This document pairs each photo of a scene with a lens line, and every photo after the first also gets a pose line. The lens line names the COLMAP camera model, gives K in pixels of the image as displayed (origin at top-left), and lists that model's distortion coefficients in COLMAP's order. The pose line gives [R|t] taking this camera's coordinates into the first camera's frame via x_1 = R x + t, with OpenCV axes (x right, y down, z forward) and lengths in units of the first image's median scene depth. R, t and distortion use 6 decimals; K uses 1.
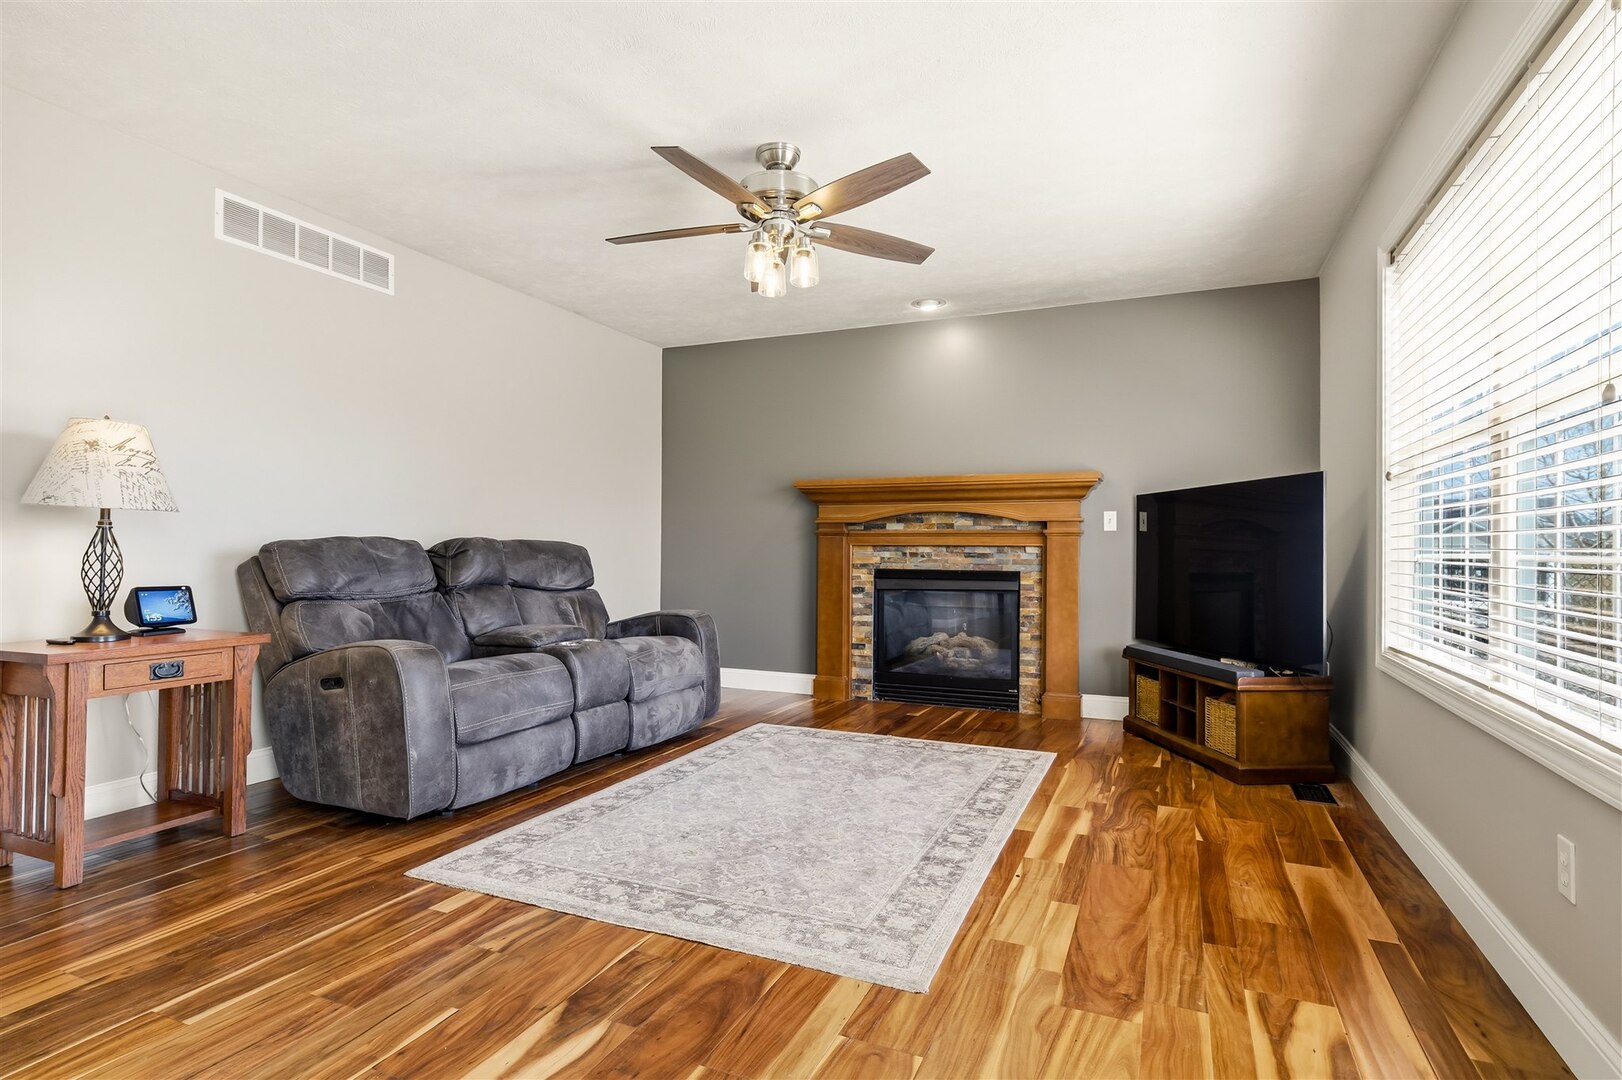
lens RADIAL K [[828.6, 0, 811.0], [0, 828.6, 540.0], [0, 0, 1]] dist [-0.004969, 0.005812]
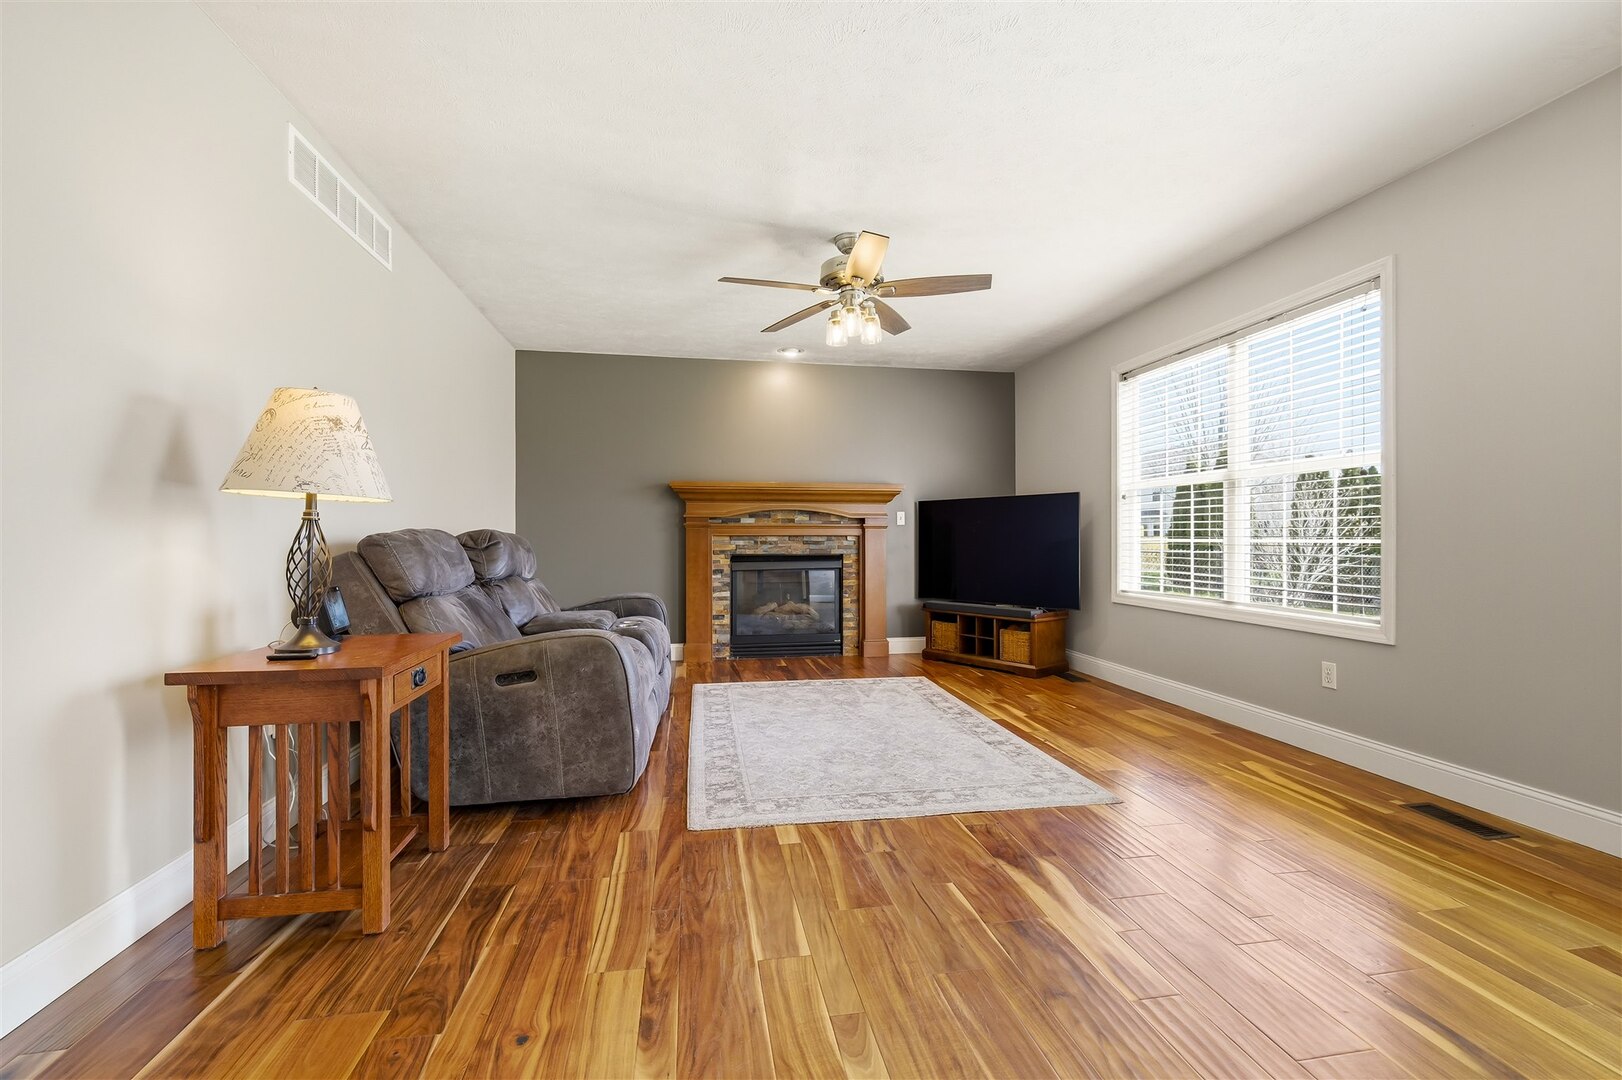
lens RADIAL K [[689.2, 0, 811.0], [0, 689.2, 540.0], [0, 0, 1]] dist [-0.001286, -0.000056]
pose [[0.832941, -0.008063, 0.553304, -0.474900], [-0.000067, 0.999892, 0.014672, -0.002673], [-0.553363, -0.012259, 0.832850, 0.076934]]
